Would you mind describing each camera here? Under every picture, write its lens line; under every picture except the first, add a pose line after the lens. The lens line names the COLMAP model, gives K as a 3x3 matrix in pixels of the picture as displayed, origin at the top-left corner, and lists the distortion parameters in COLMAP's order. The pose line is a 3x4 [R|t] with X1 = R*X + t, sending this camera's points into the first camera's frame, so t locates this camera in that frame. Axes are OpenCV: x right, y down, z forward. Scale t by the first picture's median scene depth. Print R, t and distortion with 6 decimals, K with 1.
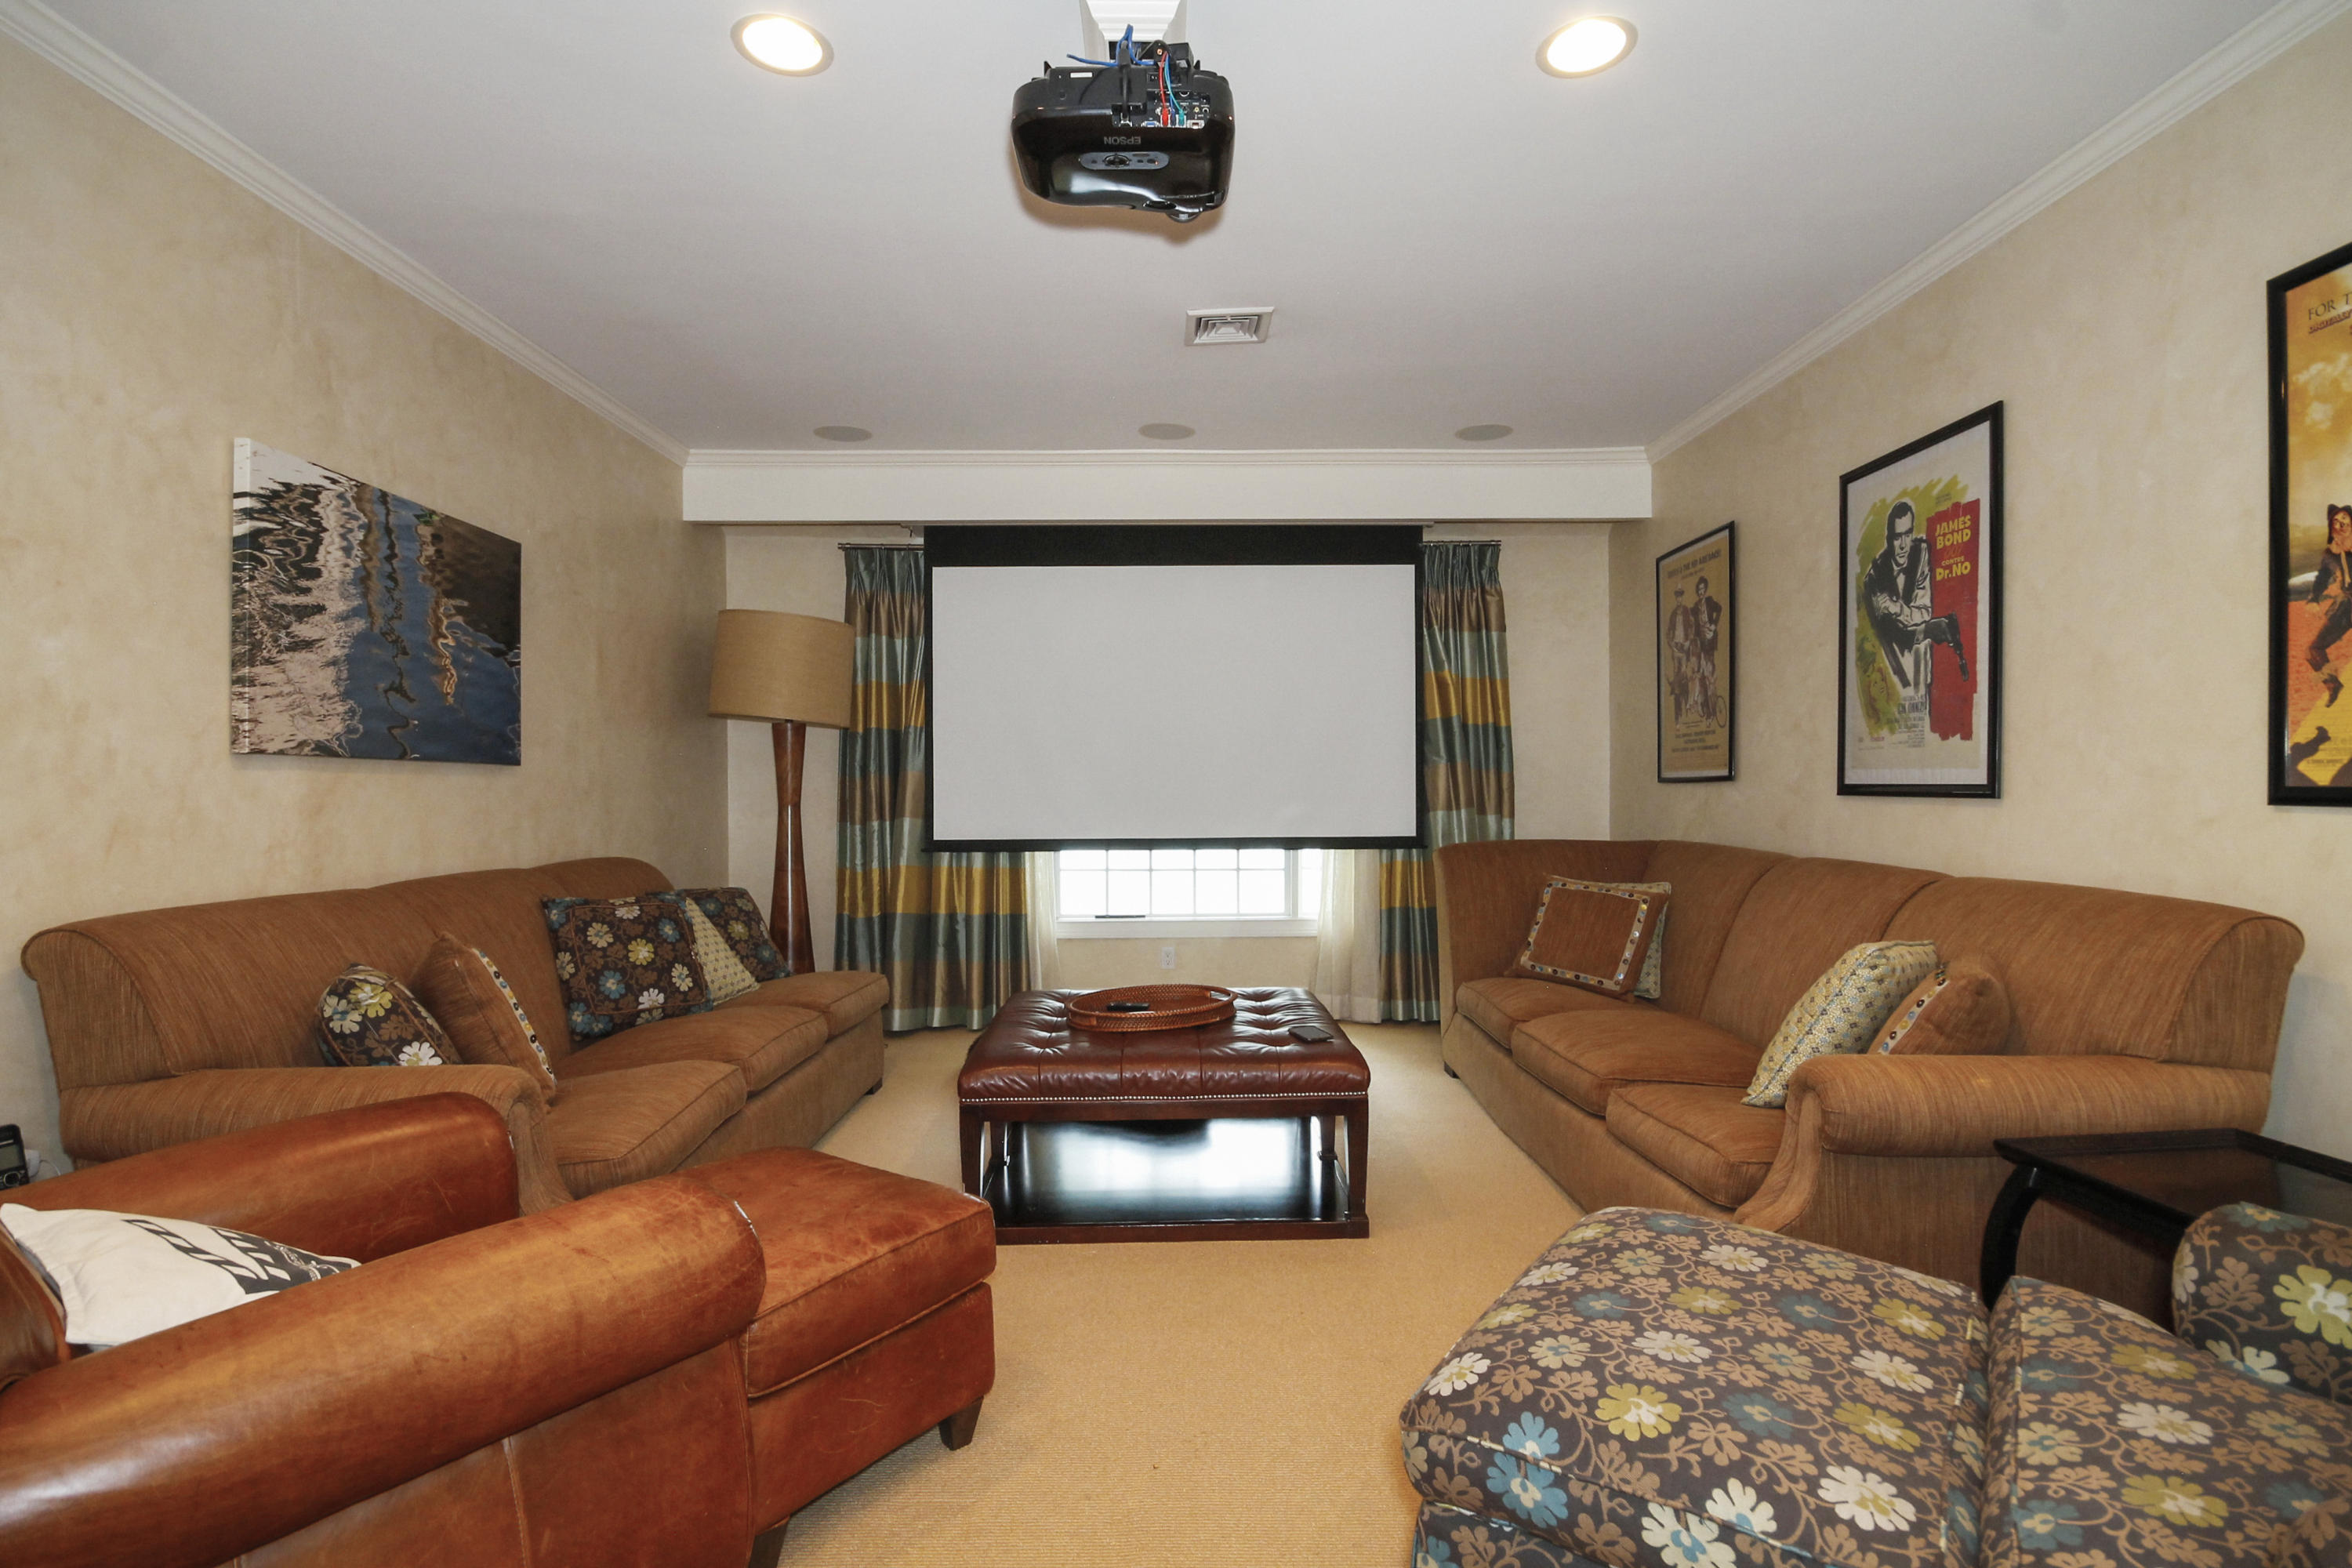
lens RADIAL K [[1087.8, 0, 1175.3], [0, 1087.8, 798.0], [0, 0, 1]] dist [0.008173, -0.006783]
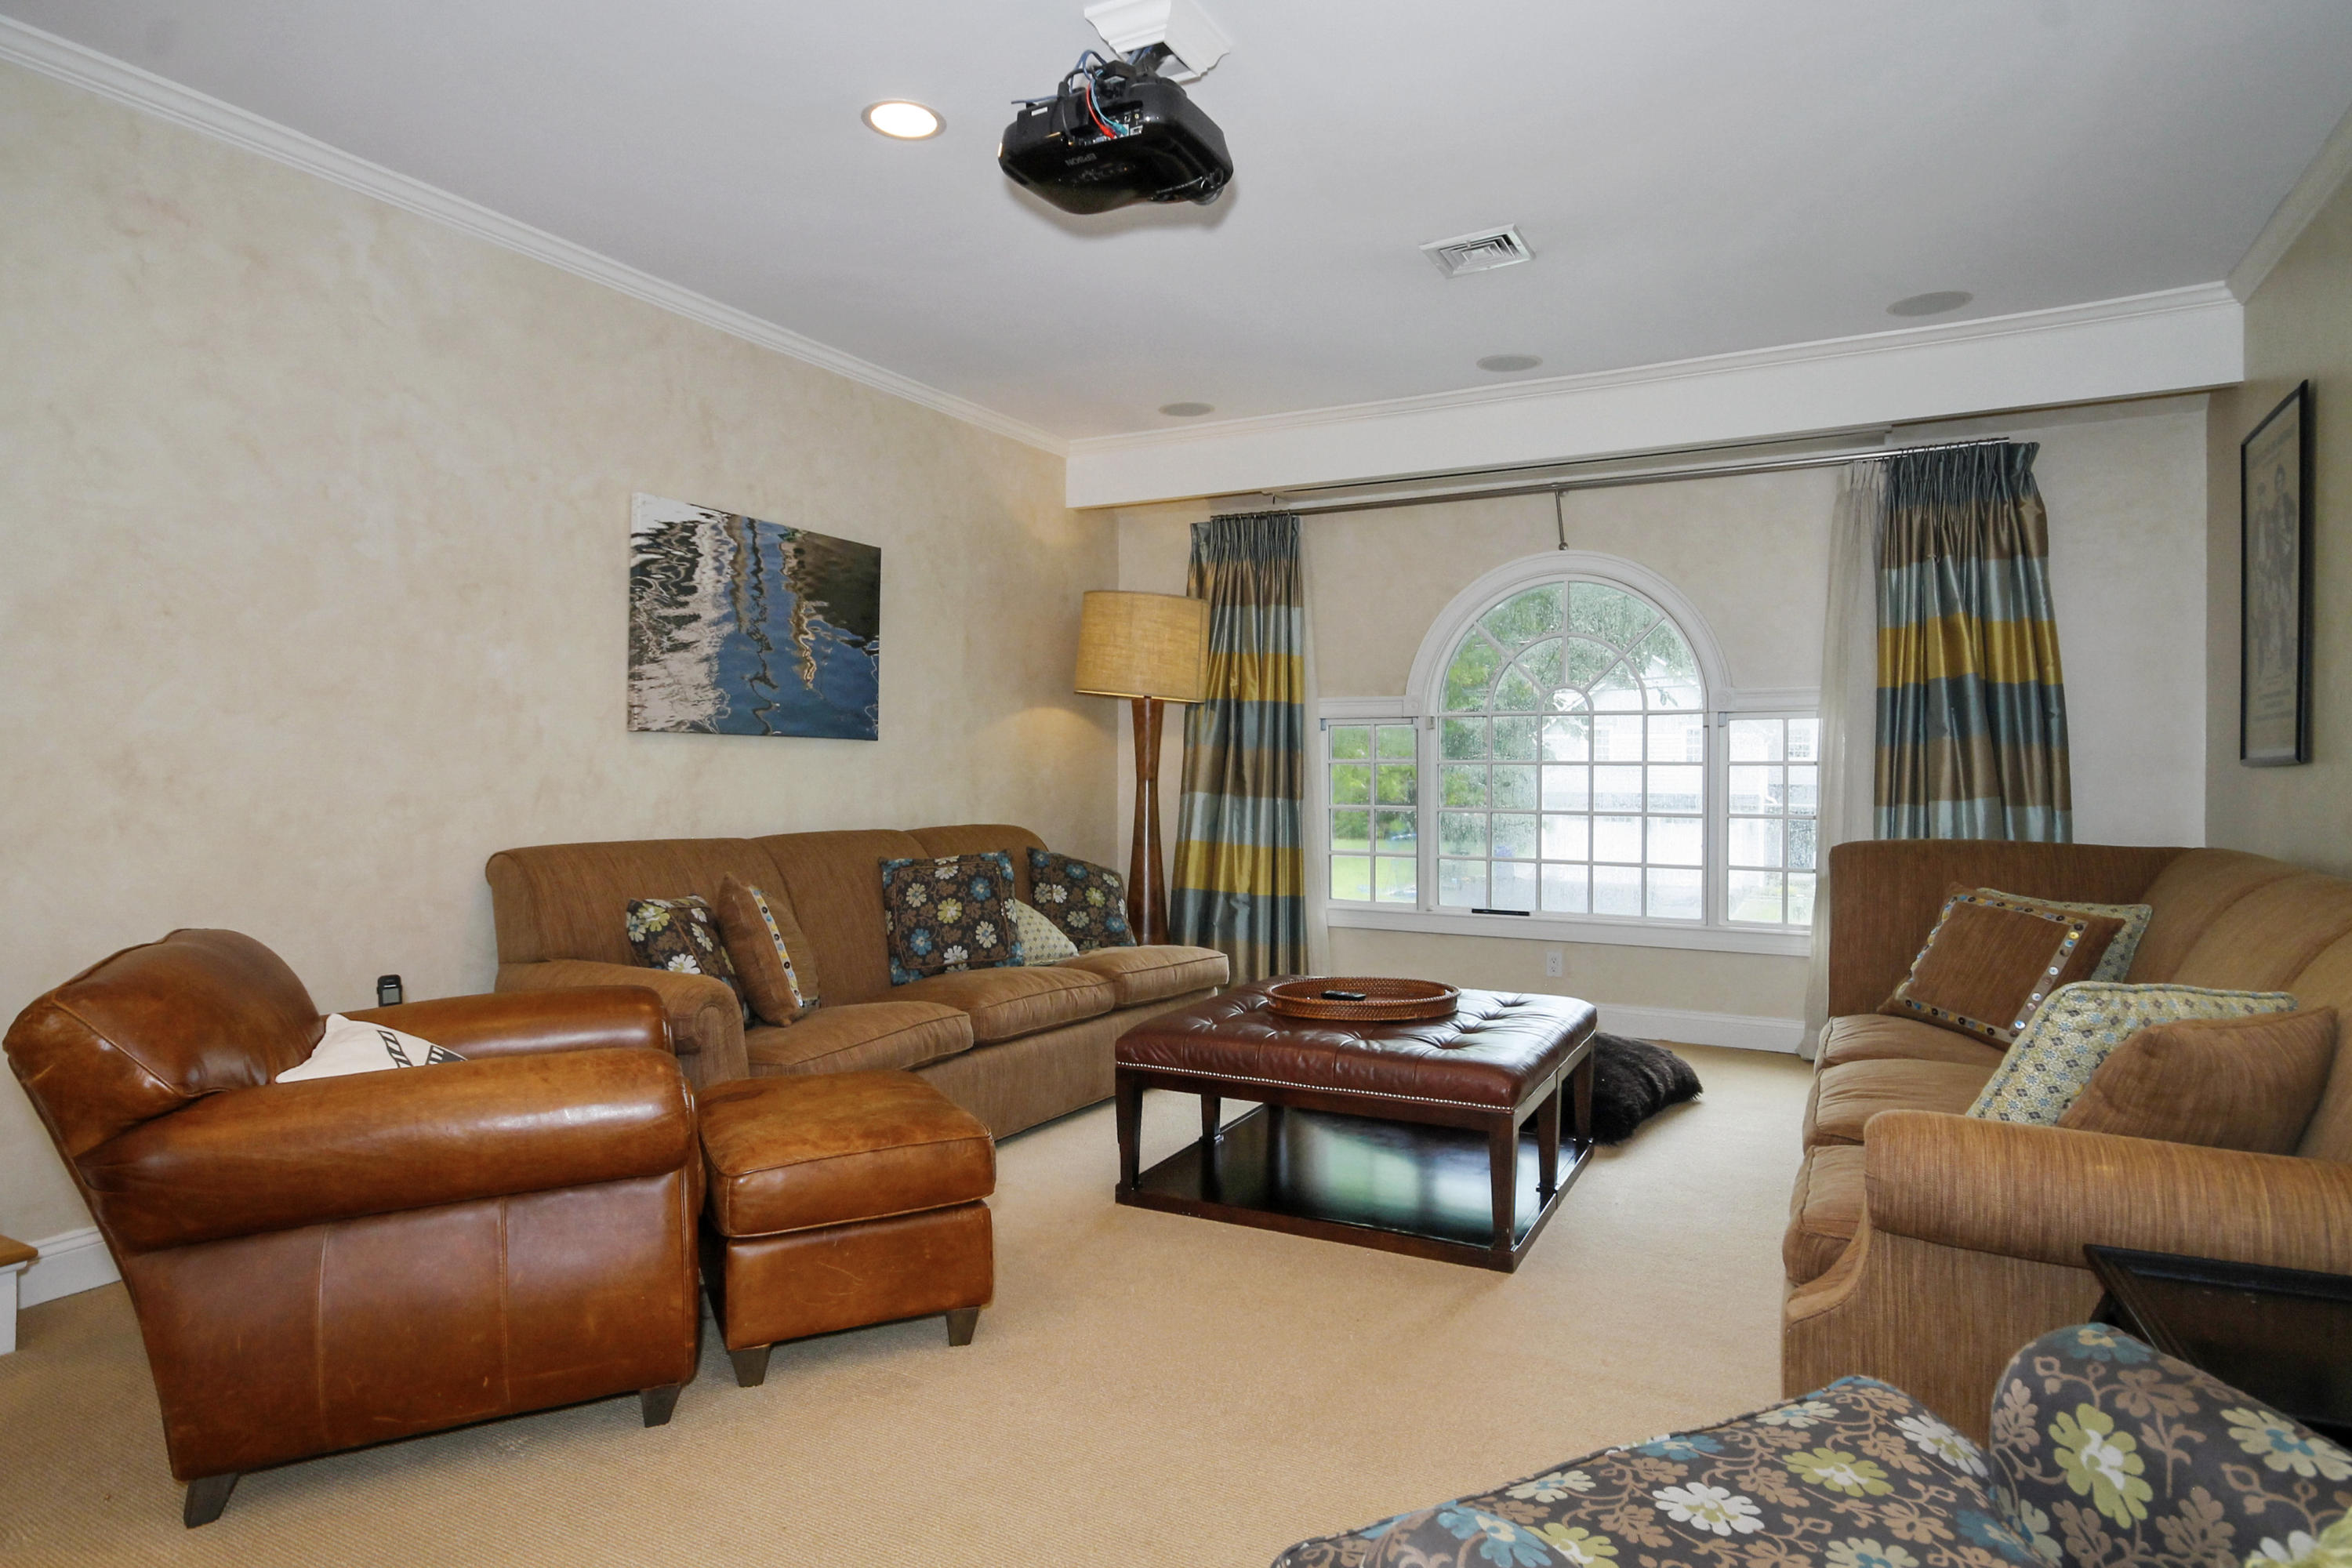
lens RADIAL K [[1242.9, 0, 1175.5], [0, 1242.9, 770.8], [0, 0, 1]] dist [0.005578, 0.004460]
pose [[0.884881, 0.011024, -0.465687, 0.391468], [-0.014123, 0.999895, -0.003167, 0.002739], [0.465603, 0.009380, 0.884944, -0.025188]]
